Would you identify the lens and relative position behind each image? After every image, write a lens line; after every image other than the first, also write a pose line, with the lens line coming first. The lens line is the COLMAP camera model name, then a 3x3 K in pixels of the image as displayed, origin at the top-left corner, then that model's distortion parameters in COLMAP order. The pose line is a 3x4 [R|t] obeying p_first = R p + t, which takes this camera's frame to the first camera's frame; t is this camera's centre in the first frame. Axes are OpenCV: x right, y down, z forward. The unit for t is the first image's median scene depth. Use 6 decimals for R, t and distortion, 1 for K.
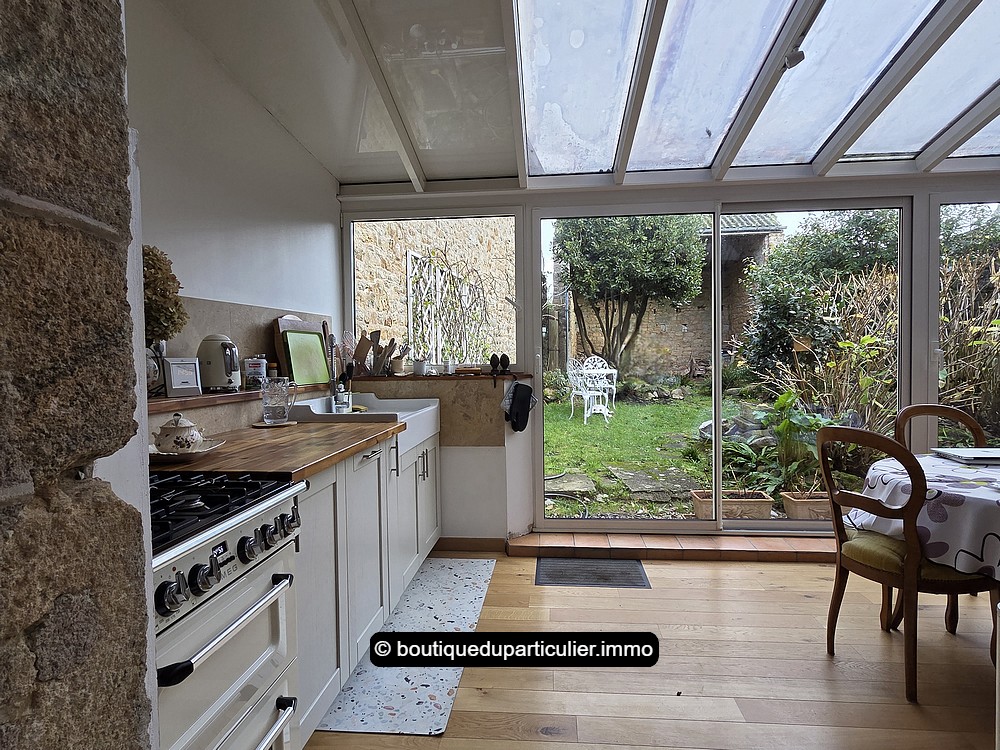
lens RADIAL K [[535.8, 0, 503.2], [0, 535.8, 374.7], [0, 0, 1]] dist [0.008094, -0.000280]
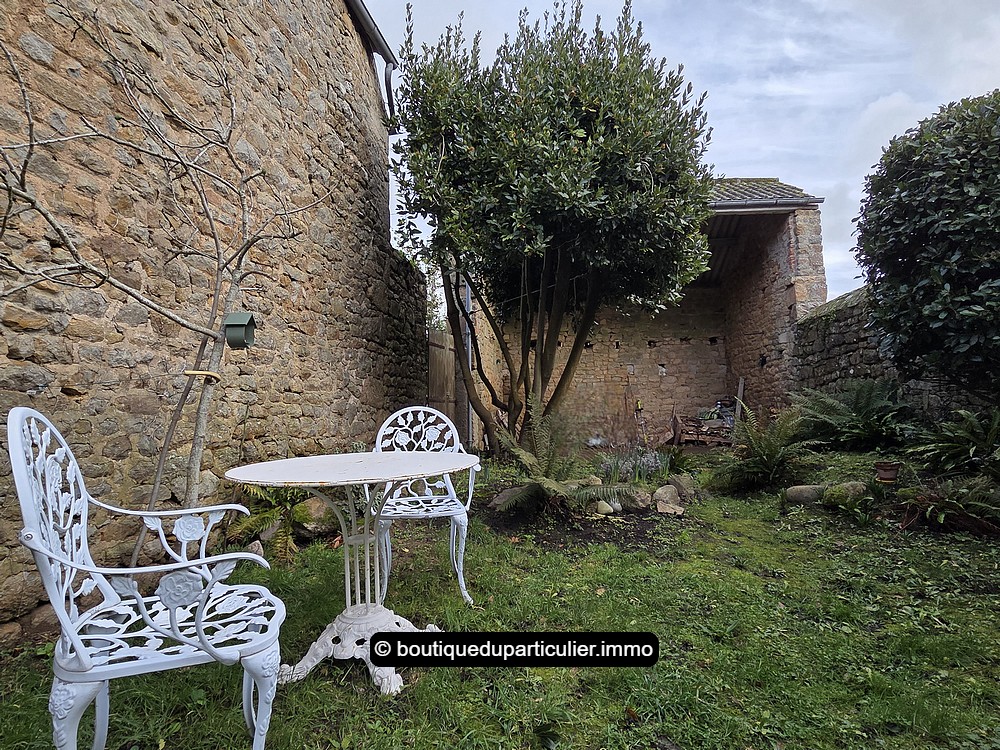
lens RADIAL K [[535.8, 0, 503.8], [0, 535.8, 372.9], [0, 0, 1]] dist [0.008094, -0.000280]
pose [[0.998416, 0.001675, 0.056237, 0.177981], [0.004653, 0.993673, -0.112215, -0.015909], [-0.056069, 0.112299, 0.992091, 0.595661]]
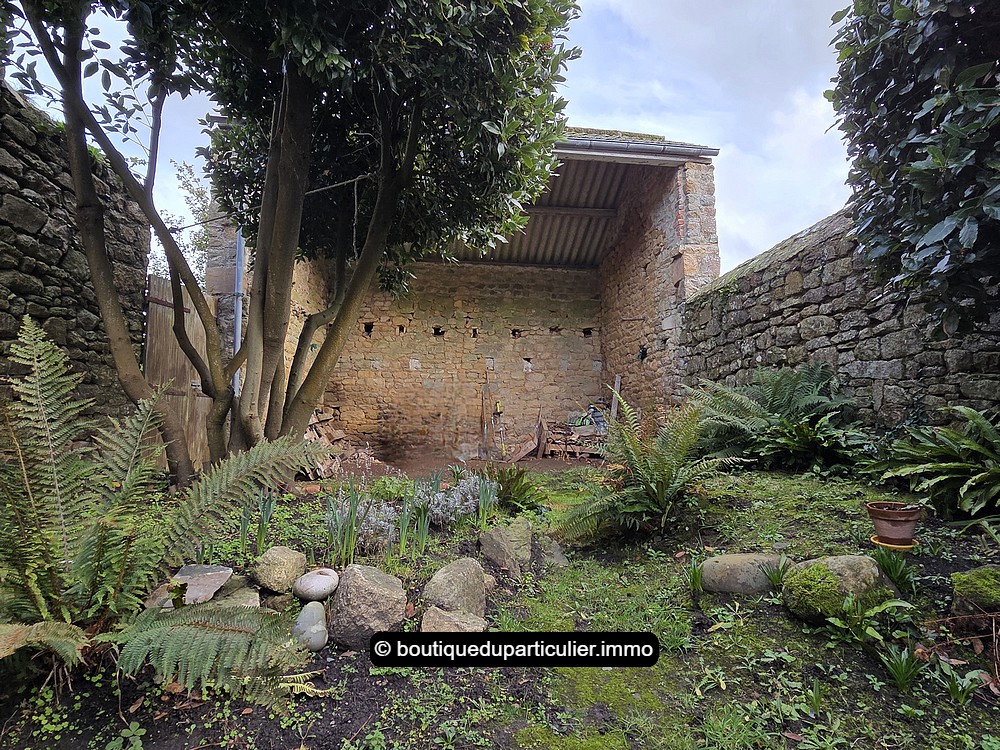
lens RADIAL K [[535.8, 0, 497.5], [0, 535.8, 376.9], [0, 0, 1]] dist [0.008094, -0.000280]
pose [[0.968057, 0.026007, 0.249377, 0.294447], [0.004186, 0.992791, -0.119784, -0.016905], [-0.250694, 0.117002, 0.960970, 0.823800]]
